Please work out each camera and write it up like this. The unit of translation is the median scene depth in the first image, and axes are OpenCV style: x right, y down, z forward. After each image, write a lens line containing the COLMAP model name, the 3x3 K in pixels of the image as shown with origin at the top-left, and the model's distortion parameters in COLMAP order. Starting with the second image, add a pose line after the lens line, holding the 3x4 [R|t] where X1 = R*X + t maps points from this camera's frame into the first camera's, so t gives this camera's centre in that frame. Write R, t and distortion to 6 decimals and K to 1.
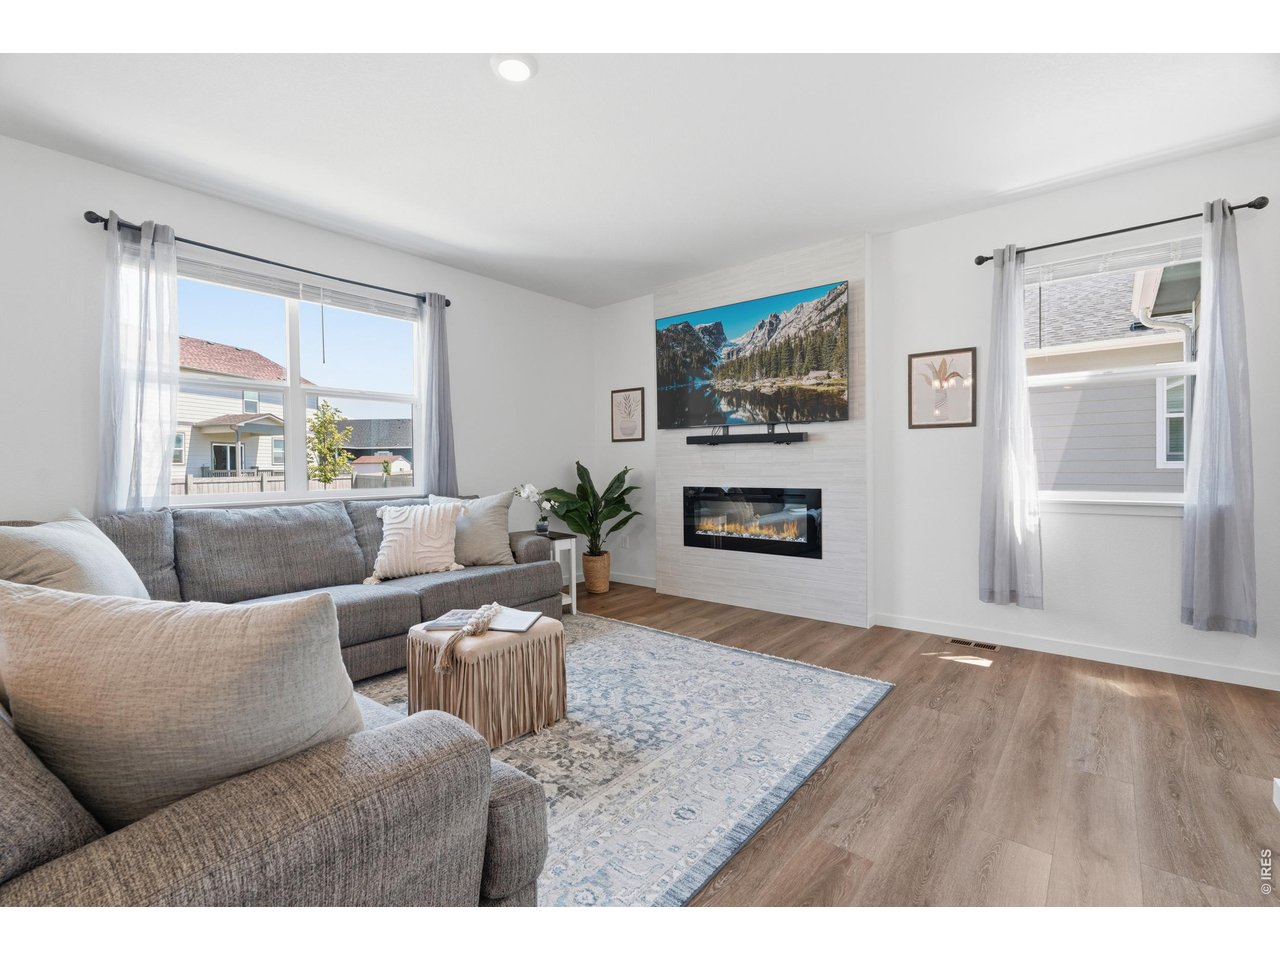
lens RADIAL K [[573.5, 0, 636.7], [0, 573.5, 472.1], [0, 0, 1]] dist [-0.004343, -0.000027]
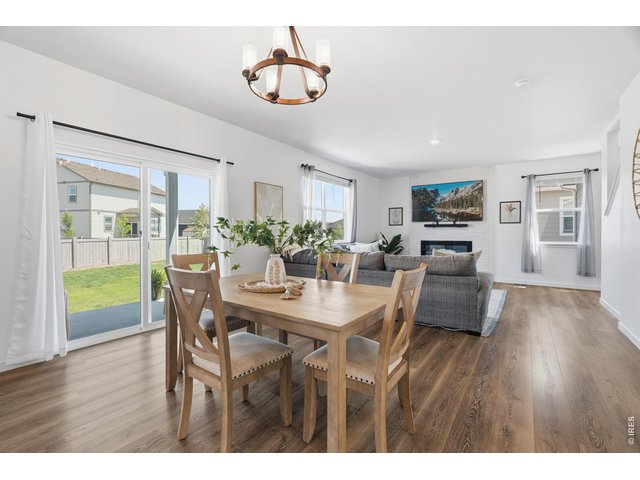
lens RADIAL K [[283.3, 0, 320.6], [0, 283.3, 233.1], [0, 0, 1]] dist [0.001311, 0.000293]
pose [[0.996588, 0.006072, 0.082319, -0.690801], [-0.005124, 0.999918, -0.011731, 0.006653], [-0.082383, 0.011269, 0.996537, -0.567659]]
